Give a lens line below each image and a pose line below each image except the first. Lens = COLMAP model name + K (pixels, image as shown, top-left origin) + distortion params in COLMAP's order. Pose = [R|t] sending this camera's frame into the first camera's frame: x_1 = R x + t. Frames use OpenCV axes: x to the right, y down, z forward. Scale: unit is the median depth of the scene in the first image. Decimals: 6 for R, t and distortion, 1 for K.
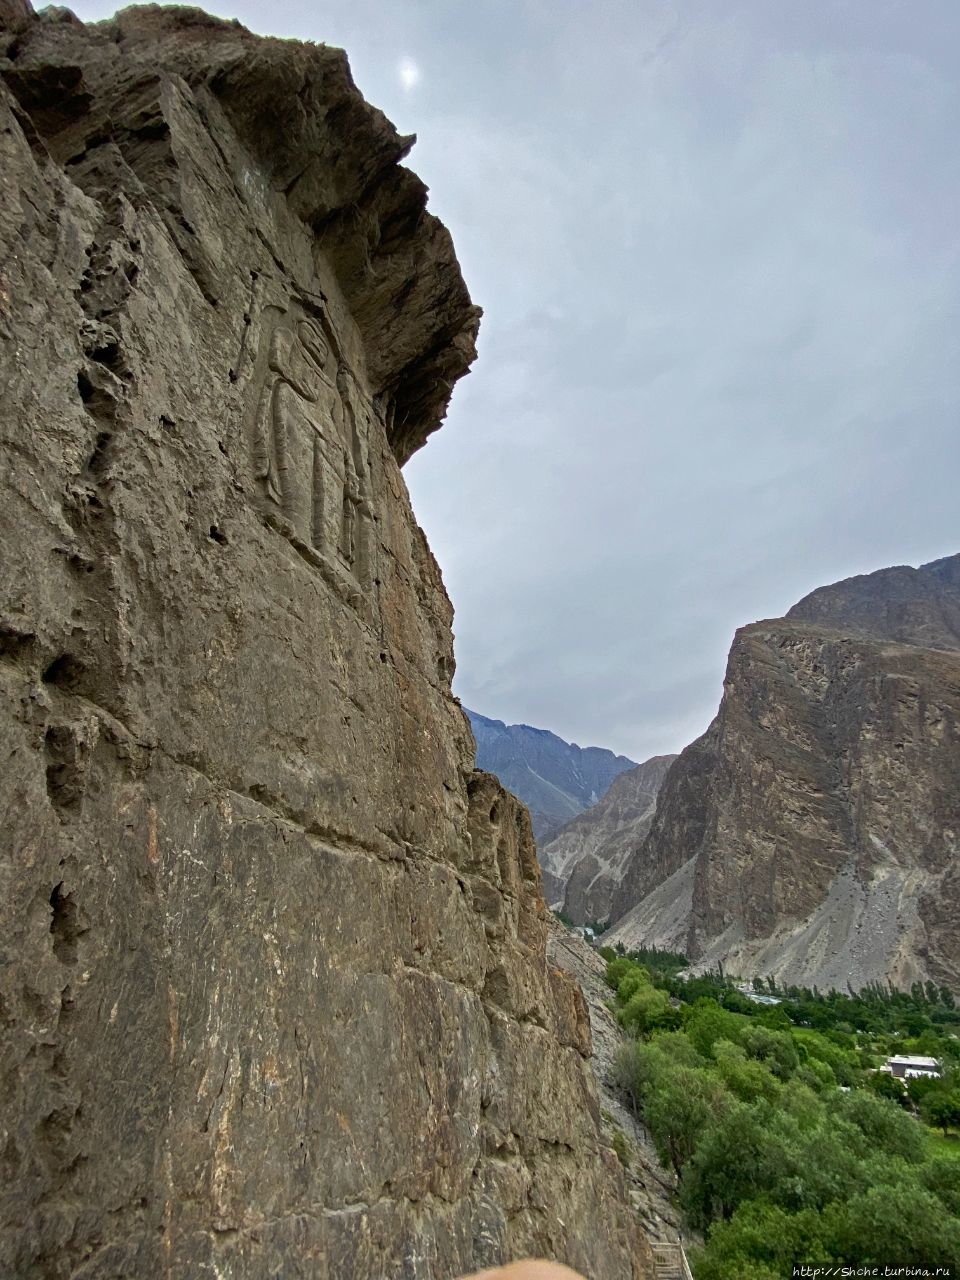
lens RADIAL K [[523.4, 0, 480.0], [0, 523.4, 640.0], [0, 0, 1]] dist [0.021883, -0.021129]
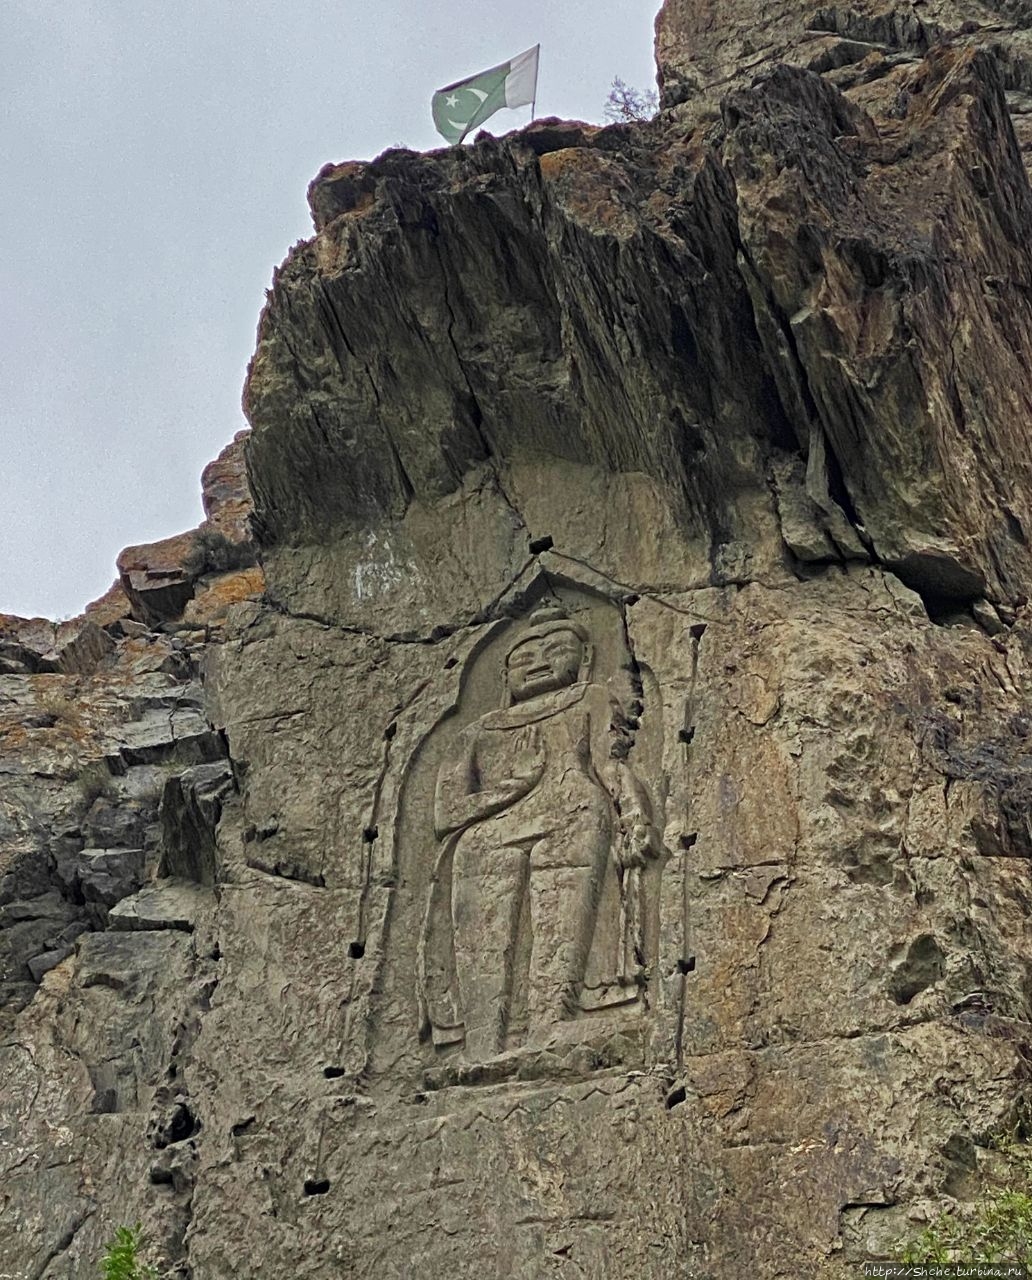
lens RADIAL K [[4534.9, 0, 516.8], [0, 4534.9, 570.1], [0, 0, 1]] dist [0.128727, -0.038360]
pose [[-0.043255, -0.663601, -0.746835, 3.387087], [0.444769, 0.656581, -0.609166, 2.271887], [0.894600, -0.358519, 0.266748, -0.131603]]
